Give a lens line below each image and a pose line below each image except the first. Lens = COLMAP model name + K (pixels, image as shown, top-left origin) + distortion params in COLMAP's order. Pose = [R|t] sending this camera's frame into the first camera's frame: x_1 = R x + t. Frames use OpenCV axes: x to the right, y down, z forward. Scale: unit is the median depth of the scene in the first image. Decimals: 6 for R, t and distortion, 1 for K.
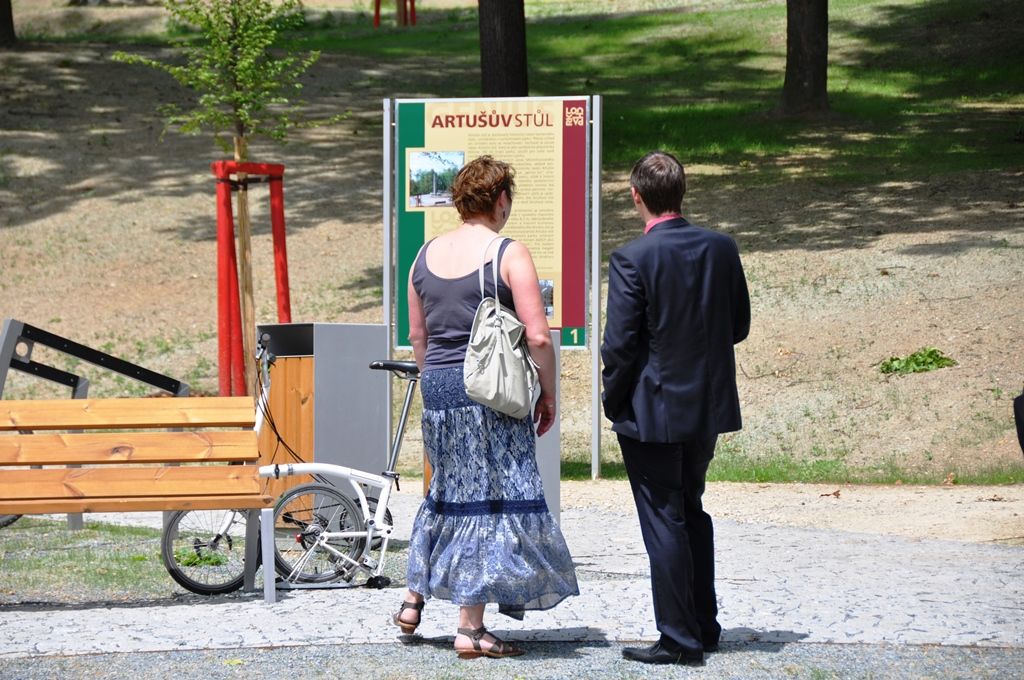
lens RADIAL K [[4795.6, 0, 512.0], [0, 4795.6, 340.0], [0, 0, 1]] dist [-0.168477, 3.225813]
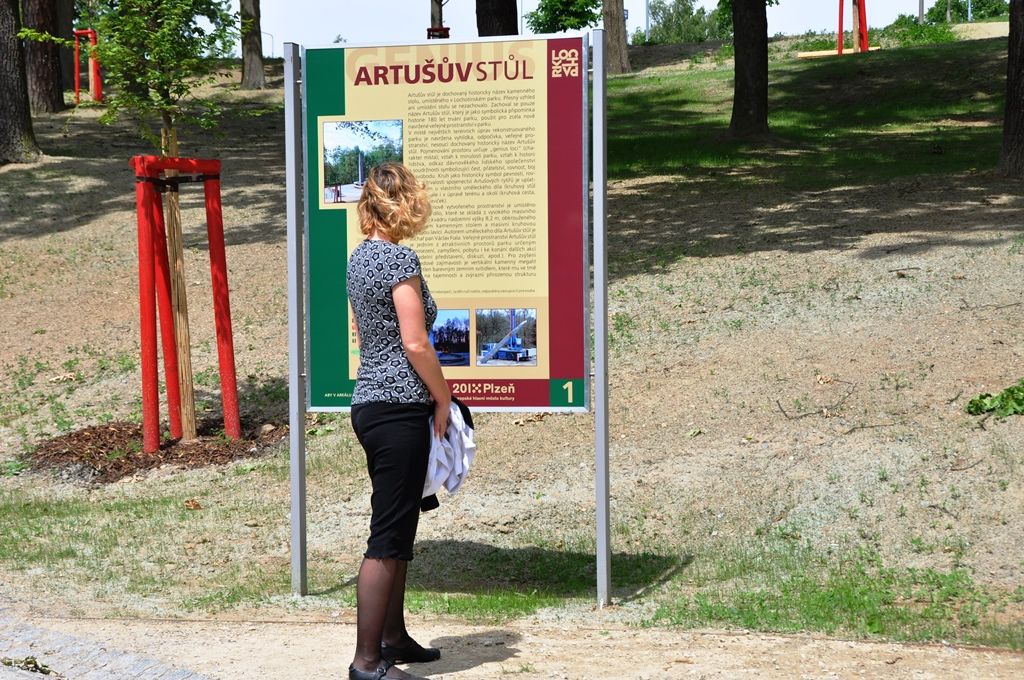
lens RADIAL K [[2199.5, 0, 512.0], [0, 2199.5, 340.0], [0, 0, 1]] dist [0.096094, 0.271029]
pose [[0.999864, -0.013002, -0.010172, 0.008041], [0.013249, 0.999608, 0.024648, -0.015261], [0.009848, -0.024780, 0.999644, 0.670843]]
